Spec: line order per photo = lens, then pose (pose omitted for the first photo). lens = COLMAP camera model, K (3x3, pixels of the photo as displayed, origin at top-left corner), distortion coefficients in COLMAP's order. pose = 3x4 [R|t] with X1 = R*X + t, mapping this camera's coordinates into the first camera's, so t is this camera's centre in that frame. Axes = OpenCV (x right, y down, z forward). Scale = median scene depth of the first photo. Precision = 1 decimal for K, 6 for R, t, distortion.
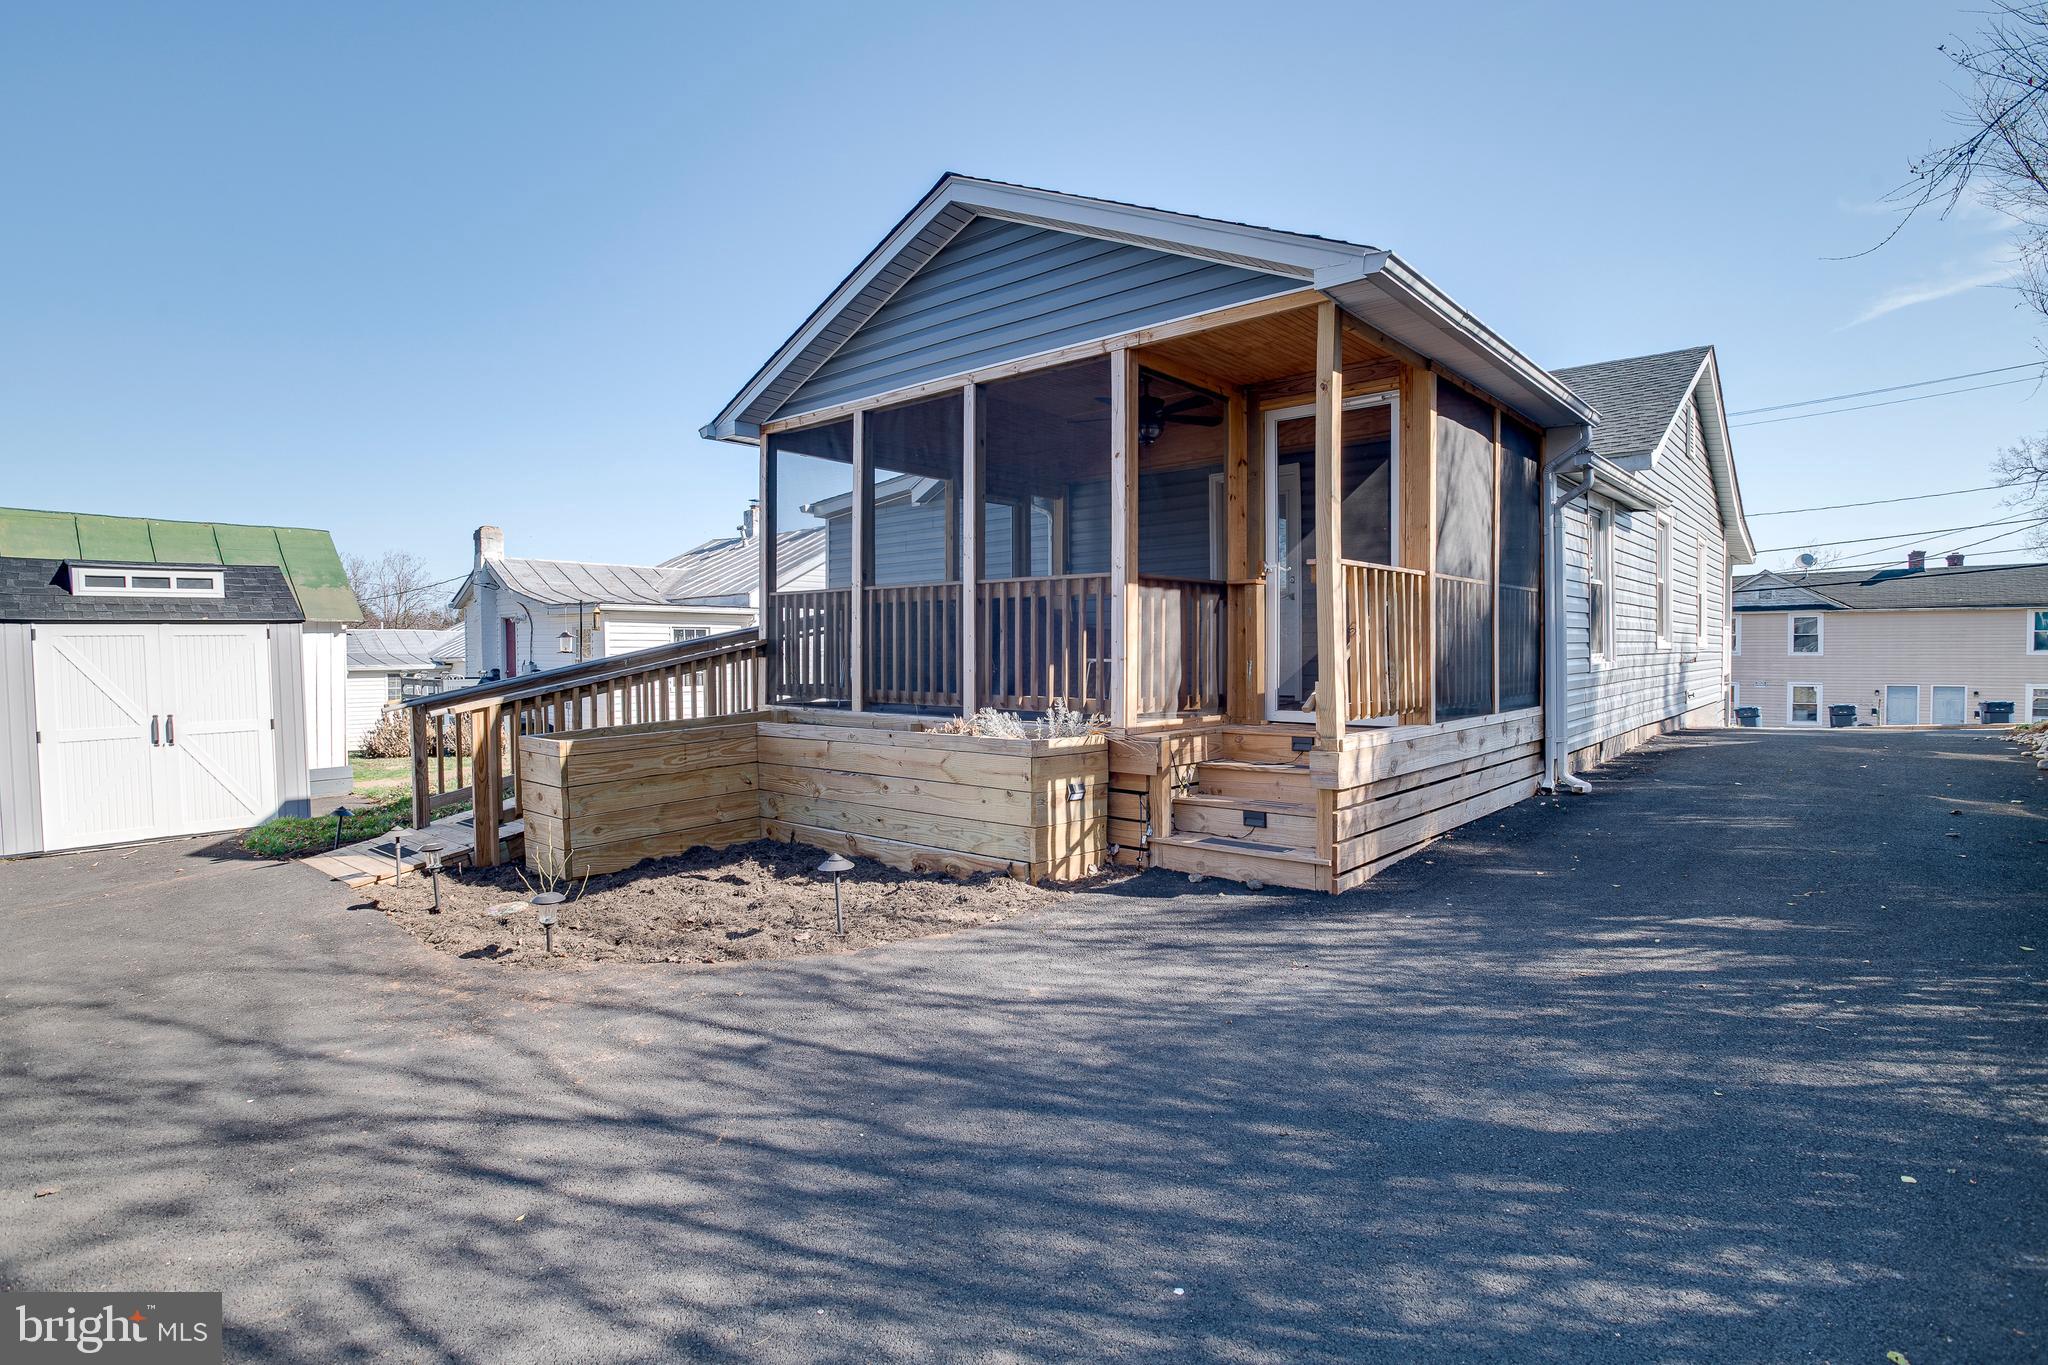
lens RADIAL K [[1021.5, 0, 1023.8], [0, 1021.5, 677.3], [0, 0, 1]] dist [-0.059974, 0.026586]
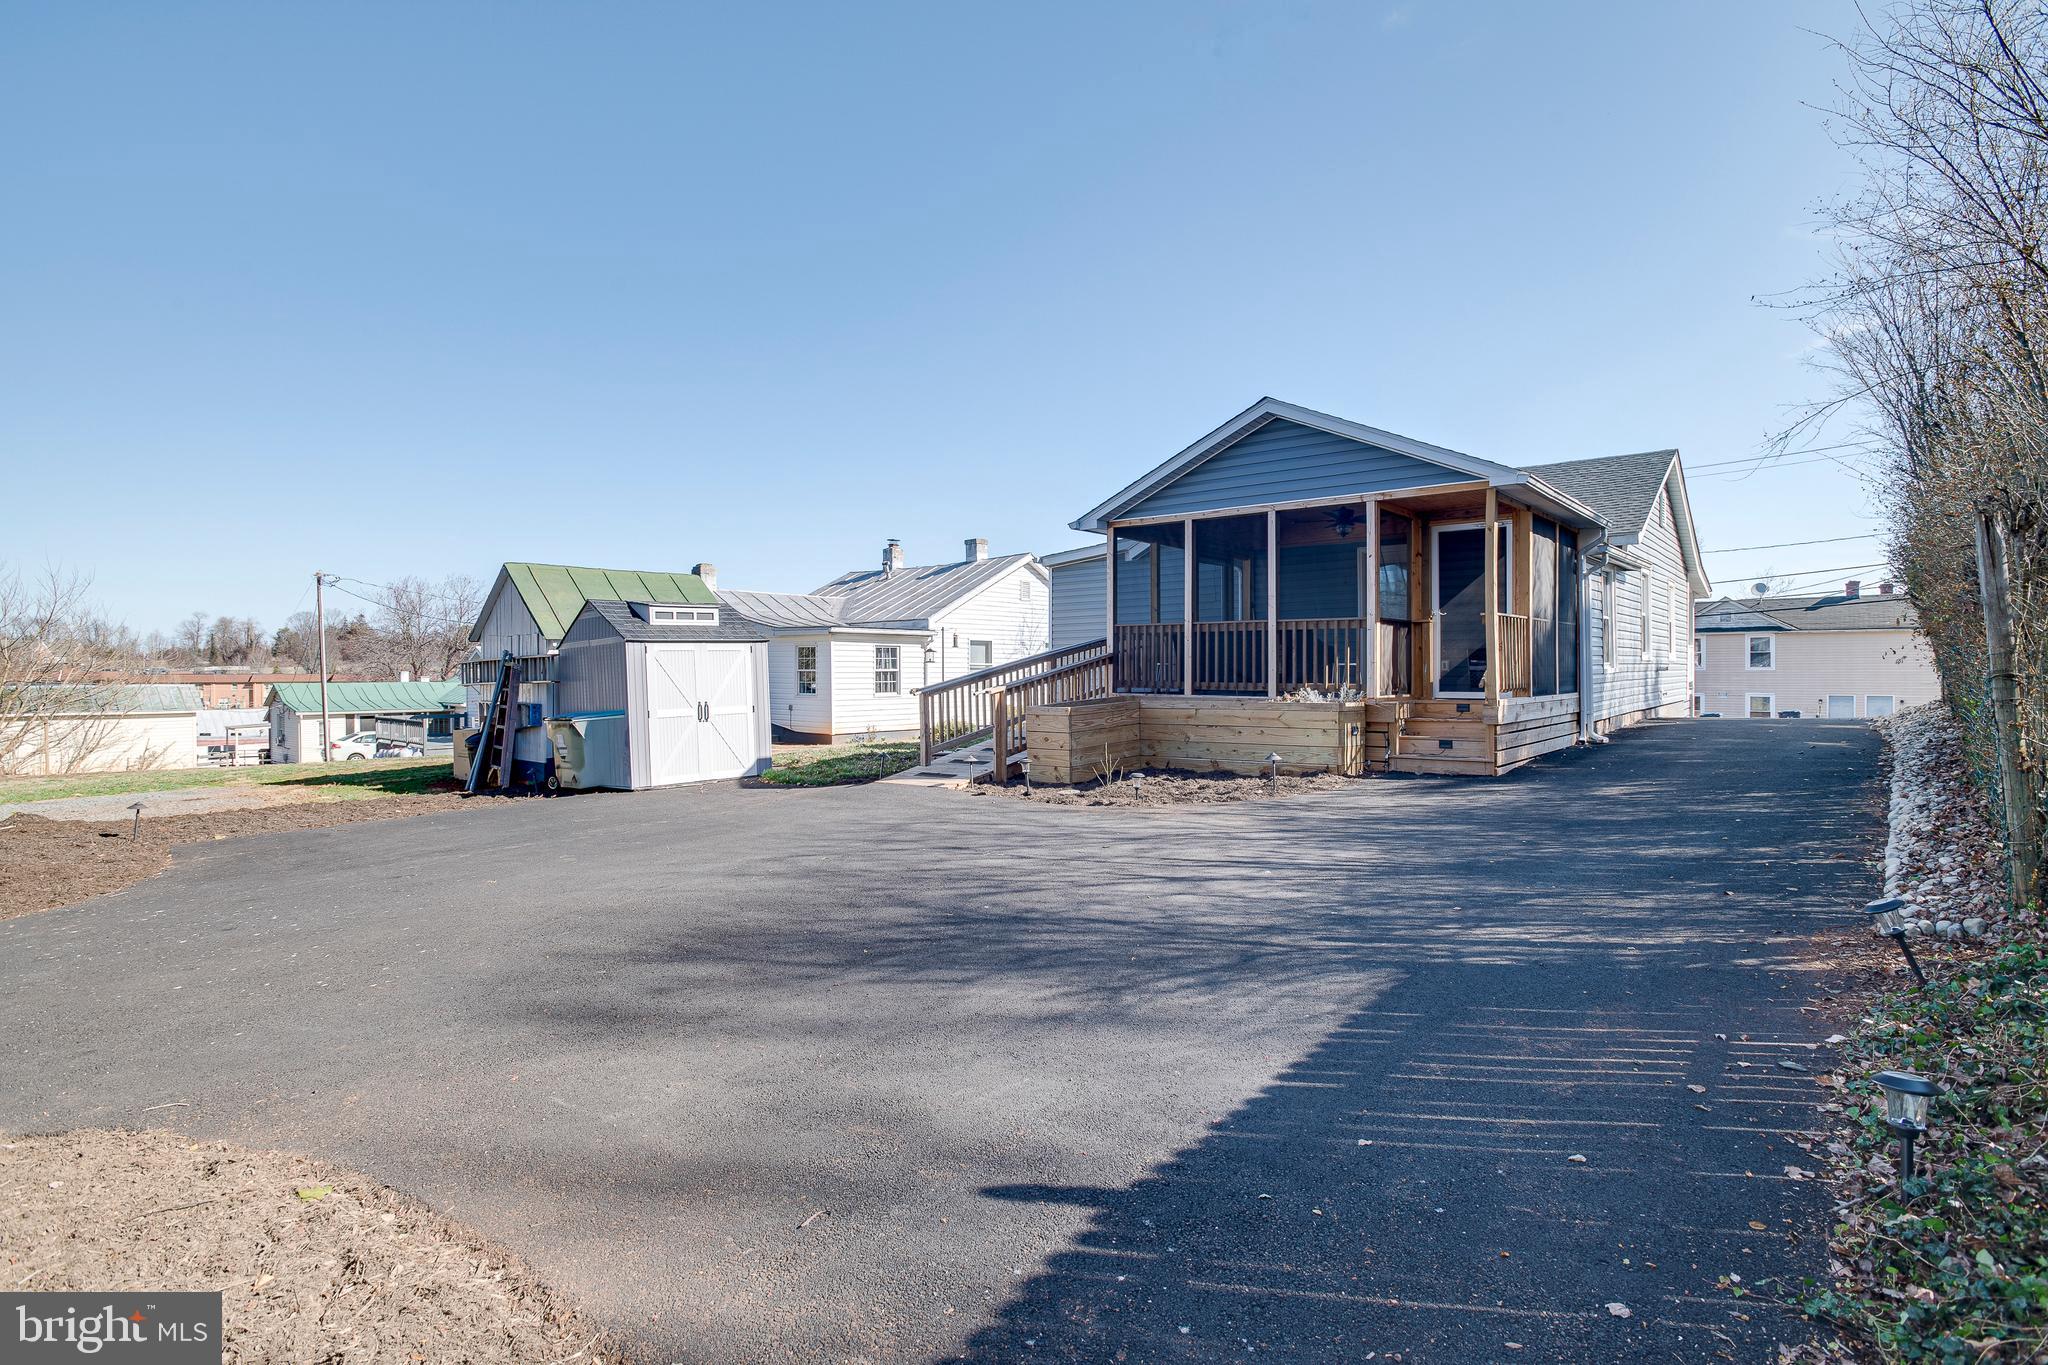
lens RADIAL K [[1021.5, 0, 1023.8], [0, 1021.5, 677.3], [0, 0, 1]] dist [-0.059974, 0.026586]
pose [[0.999788, -0.000544, 0.020593, -0.453565], [0.000938, 0.999816, -0.019136, 0.034965], [-0.020579, 0.019152, 0.999605, -0.671633]]
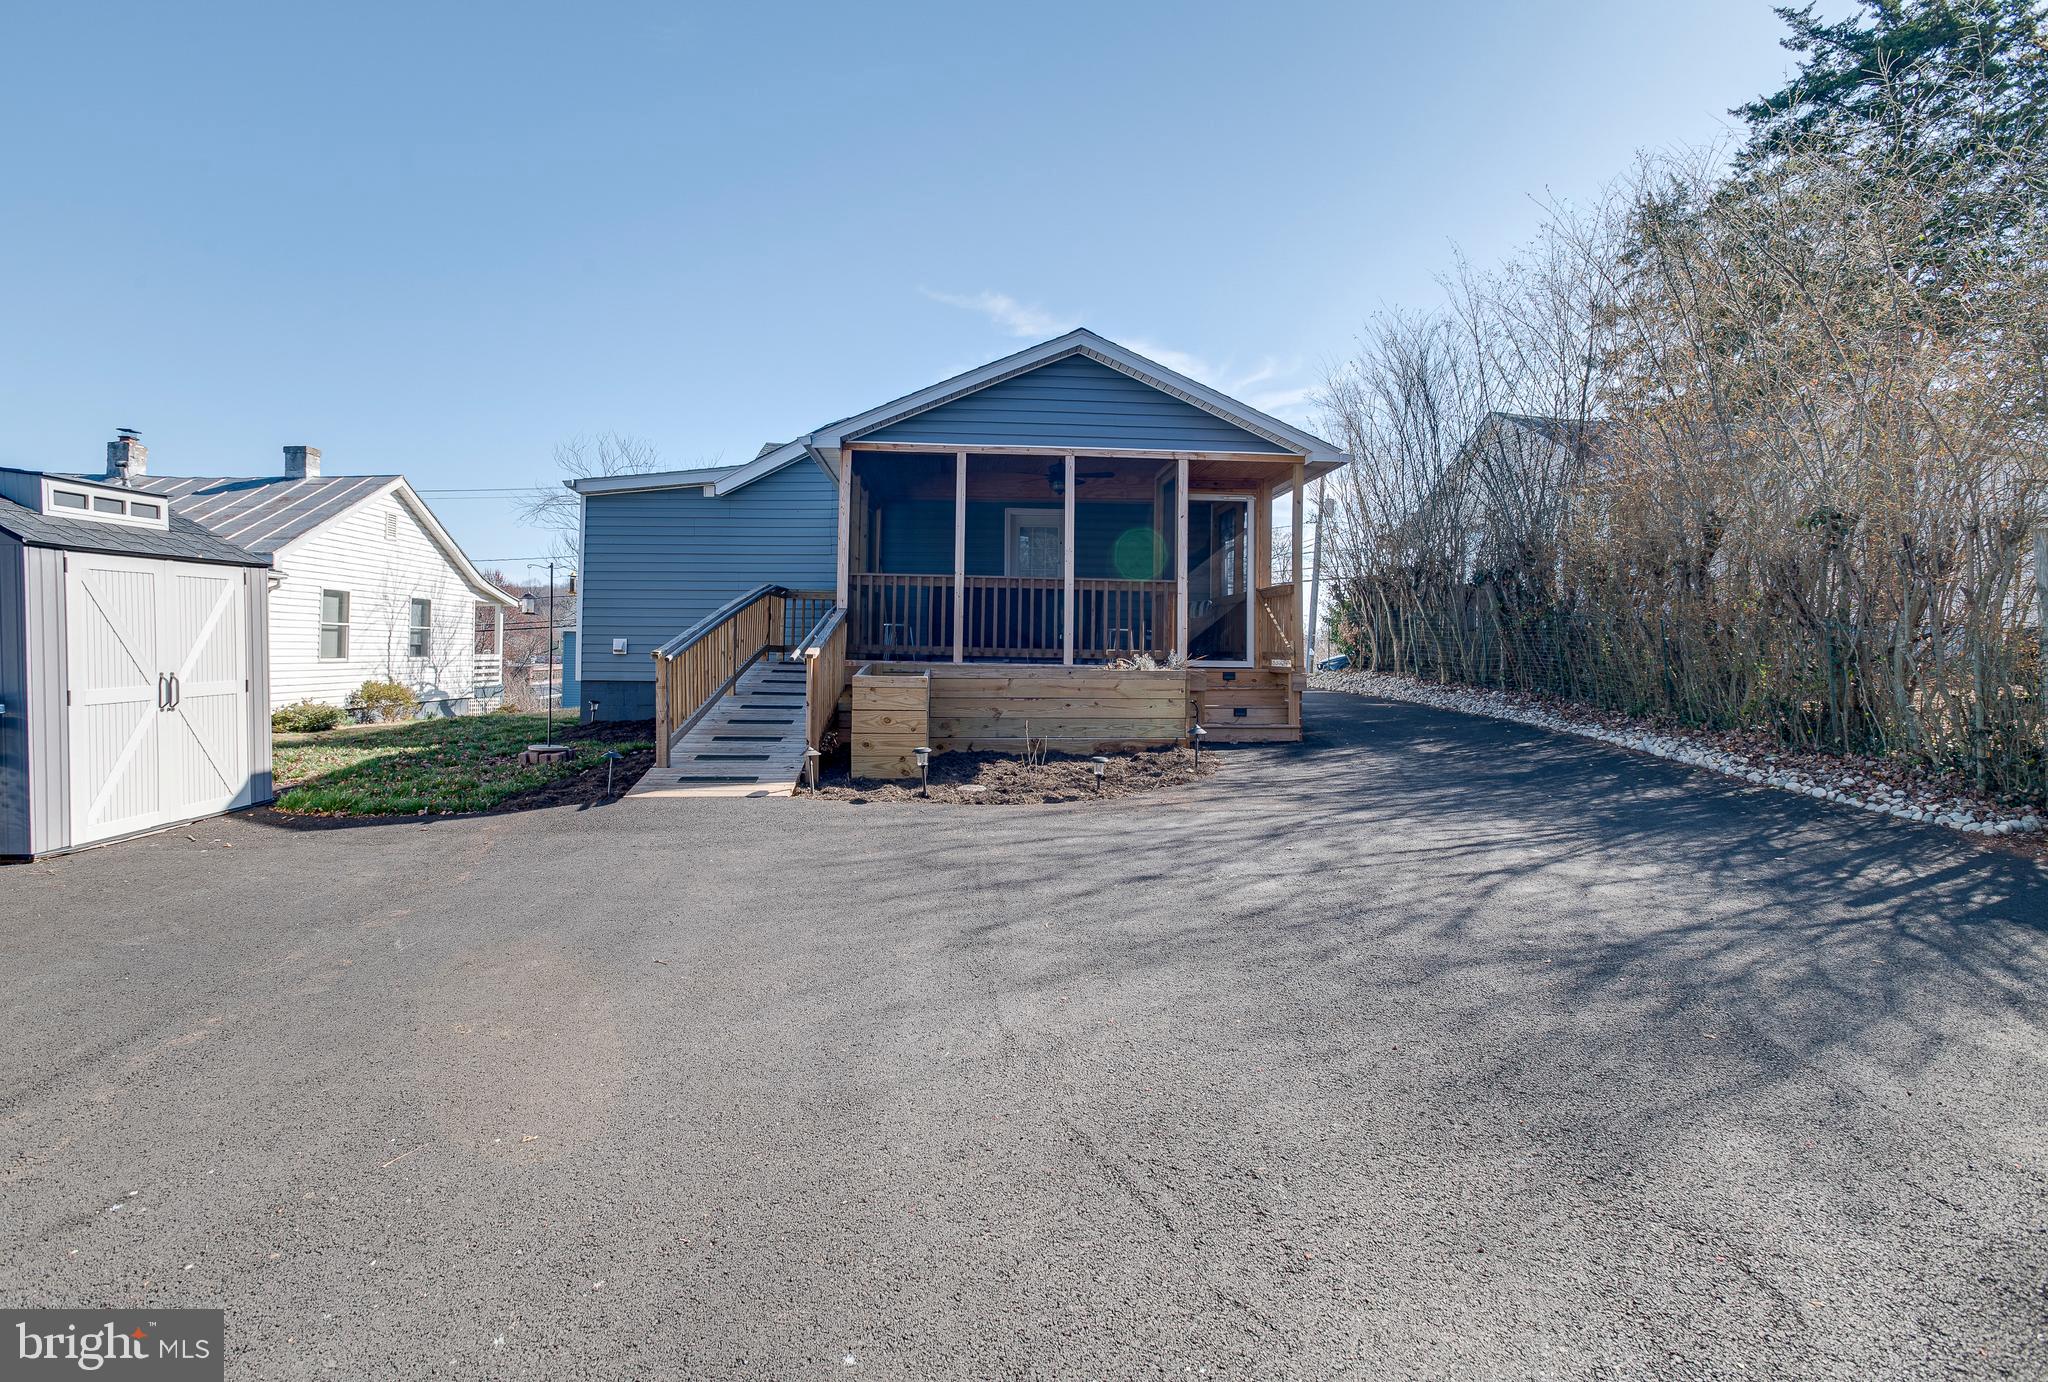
lens RADIAL K [[1038.7, 0, 1015.9], [0, 1038.7, 646.6], [0, 0, 1]] dist [-0.065936, 0.024584]
pose [[0.710761, 0.014718, 0.703279, -1.077137], [0.003809, 0.999686, -0.024771, 0.045369], [-0.703423, 0.020285, 0.710482, -0.079577]]
